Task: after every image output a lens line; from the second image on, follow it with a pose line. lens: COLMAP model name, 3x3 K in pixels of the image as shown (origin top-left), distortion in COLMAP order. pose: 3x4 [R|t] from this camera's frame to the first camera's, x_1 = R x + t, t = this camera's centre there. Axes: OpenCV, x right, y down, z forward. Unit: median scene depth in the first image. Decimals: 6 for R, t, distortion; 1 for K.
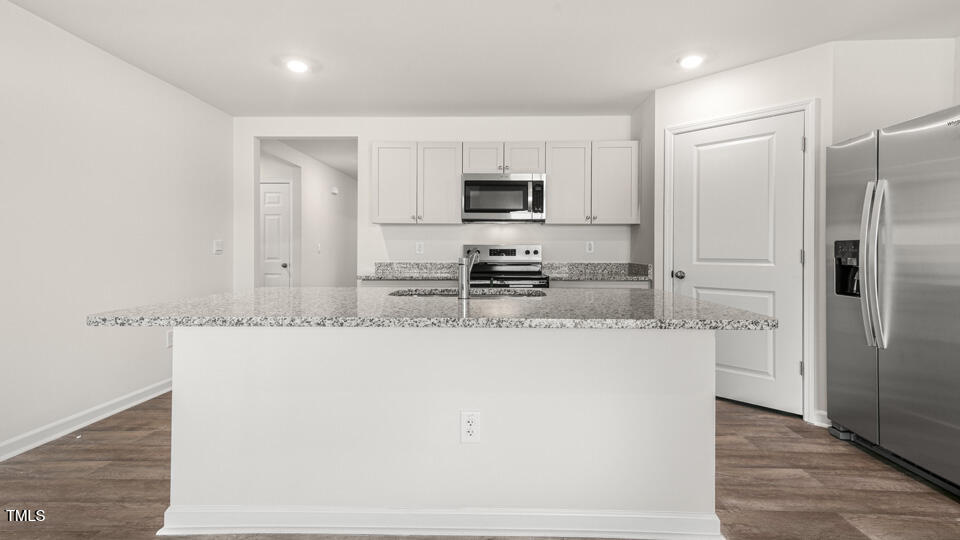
lens RADIAL K [[463.5, 0, 478.1], [0, 463.5, 251.2], [0, 0, 1]] dist [0.015133, -0.000909]
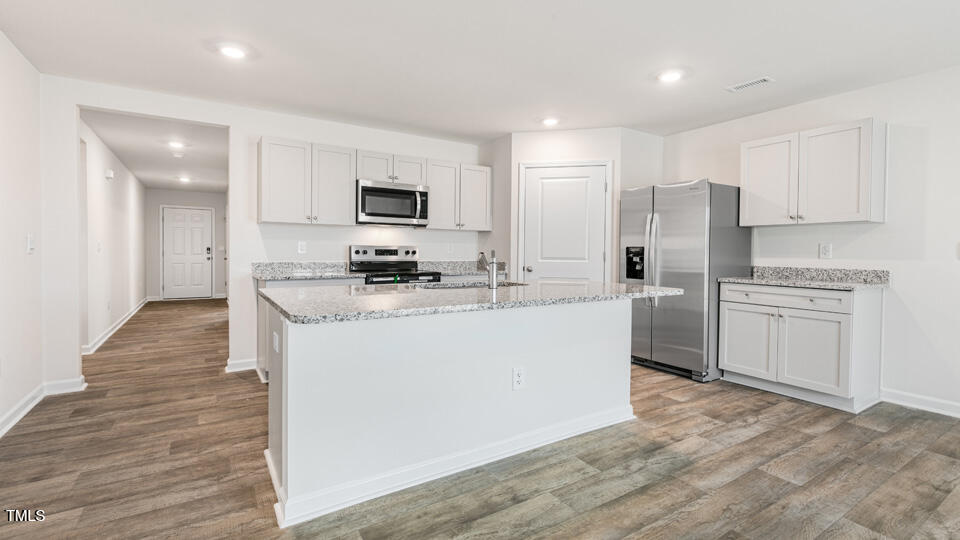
lens RADIAL K [[437.5, 0, 480.8], [0, 437.5, 266.6], [0, 0, 1]] dist [0.002318, -0.000309]
pose [[0.822665, -0.014288, 0.568346, -0.406587], [-0.006838, 0.999363, 0.035020, -0.002033], [-0.568485, -0.032696, 0.822044, -0.005562]]
